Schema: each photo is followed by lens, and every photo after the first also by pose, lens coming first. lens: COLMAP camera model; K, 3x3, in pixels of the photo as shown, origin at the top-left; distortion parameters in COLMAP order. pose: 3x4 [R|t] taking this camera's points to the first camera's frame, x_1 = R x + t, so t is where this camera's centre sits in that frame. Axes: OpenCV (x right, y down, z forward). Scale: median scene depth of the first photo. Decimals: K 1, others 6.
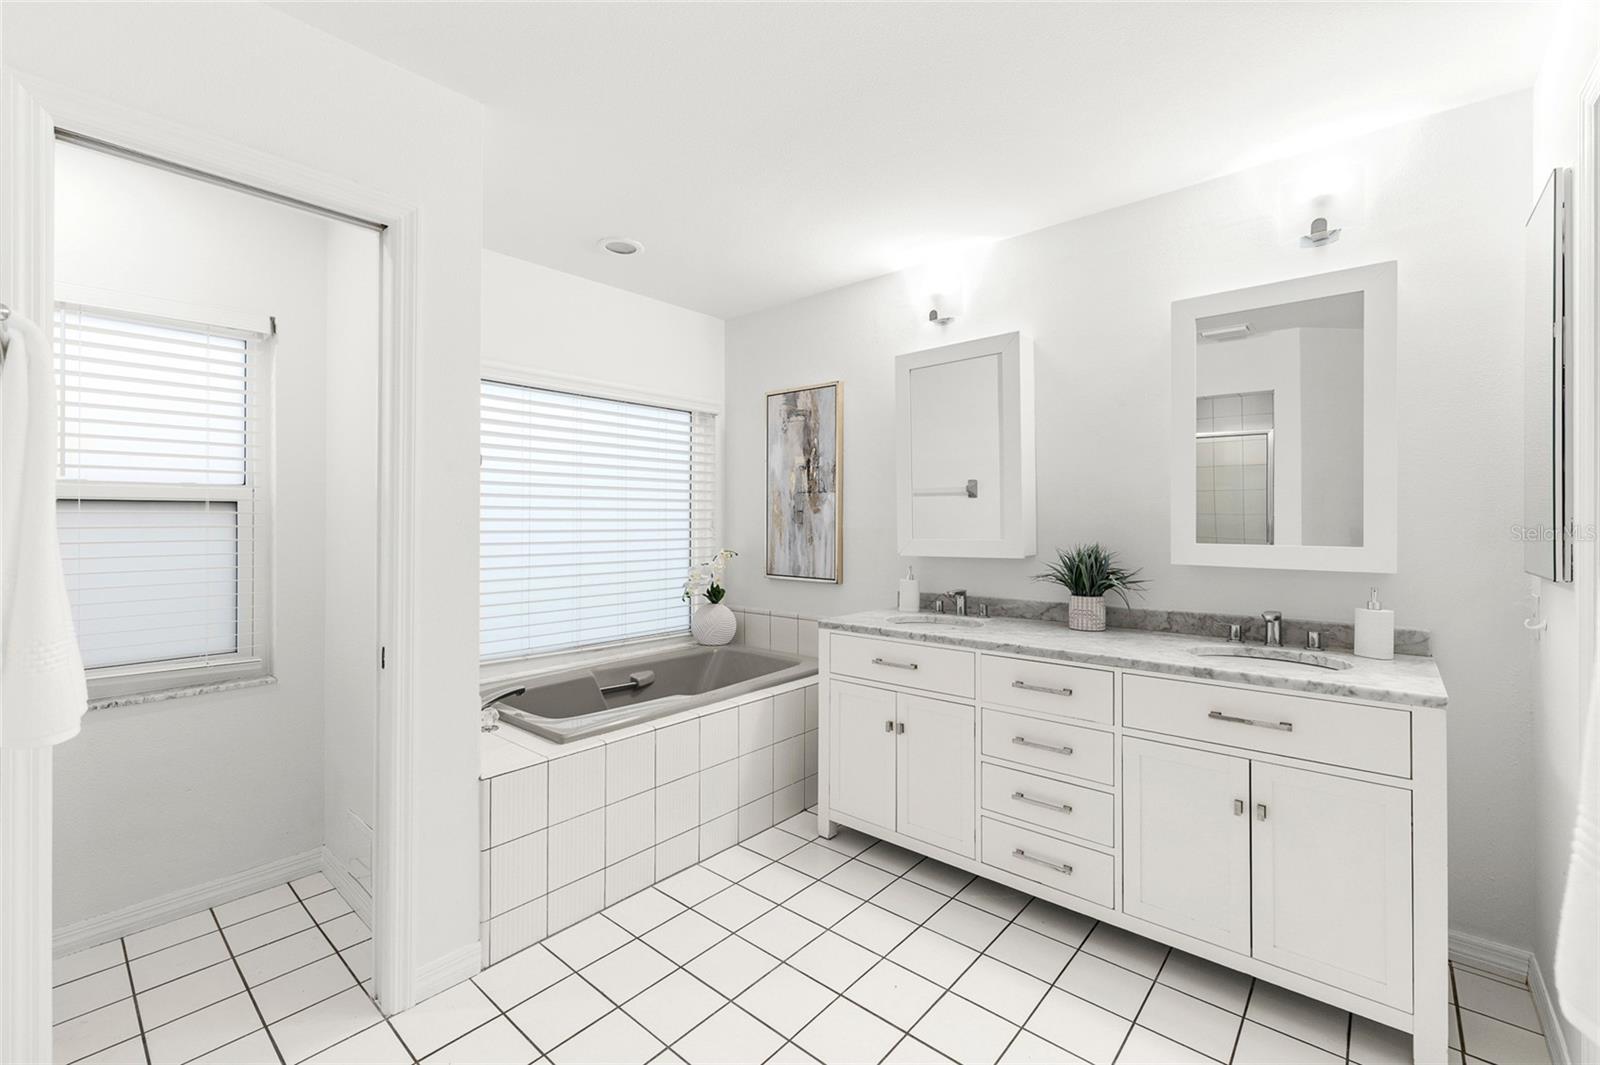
lens RADIAL K [[676.2, 0, 787.5], [0, 676.2, 531.0], [0, 0, 1]] dist [0.002803, 0.000522]
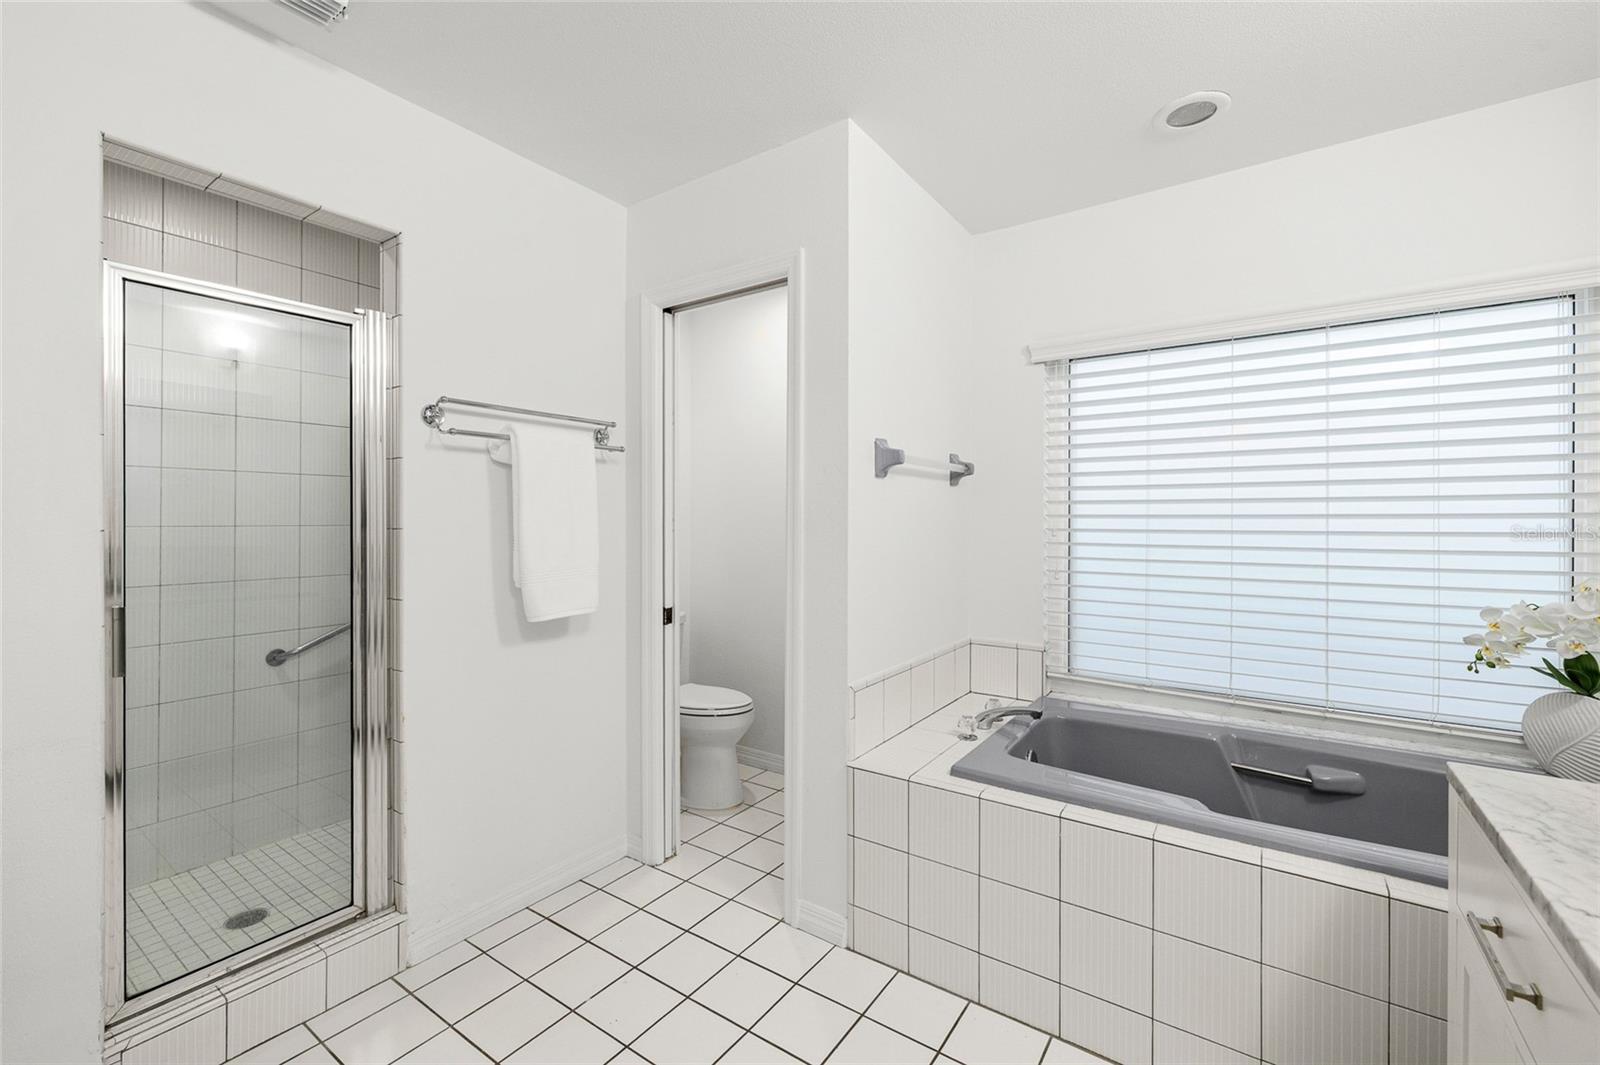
lens RADIAL K [[676.2, 0, 789.5], [0, 676.2, 518.2], [0, 0, 1]] dist [0.002803, 0.000522]
pose [[0.114691, -0.003059, -0.993396, 0.359642], [-0.012178, 0.999916, -0.004485, -0.006023], [0.993327, 0.012612, 0.114645, 0.487859]]
